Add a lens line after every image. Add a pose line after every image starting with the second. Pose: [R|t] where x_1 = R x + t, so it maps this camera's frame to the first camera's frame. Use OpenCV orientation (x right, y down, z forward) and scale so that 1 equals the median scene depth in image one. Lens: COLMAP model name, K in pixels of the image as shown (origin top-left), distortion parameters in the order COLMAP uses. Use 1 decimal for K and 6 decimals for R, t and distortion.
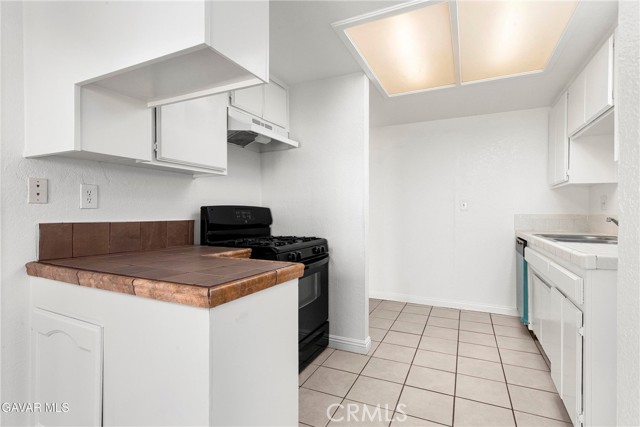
lens RADIAL K [[314.1, 0, 320.0], [0, 314.1, 213.5], [0, 0, 1]] dist [0.000681, 0.000189]
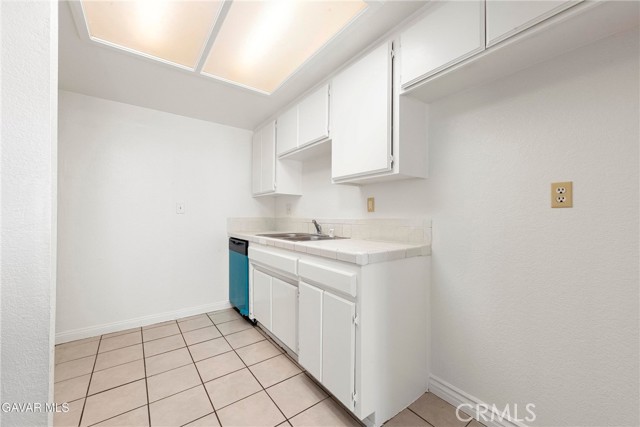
lens RADIAL K [[249.3, 0, 320.0], [0, 249.3, 213.5], [0, 0, 1]] dist [-0.000989, -0.000055]
pose [[0.469579, 0.009116, 0.882844, -0.011634], [0.002083, 0.999932, -0.011433, -0.001045], [-0.882888, 0.007208, 0.469528, 0.340970]]
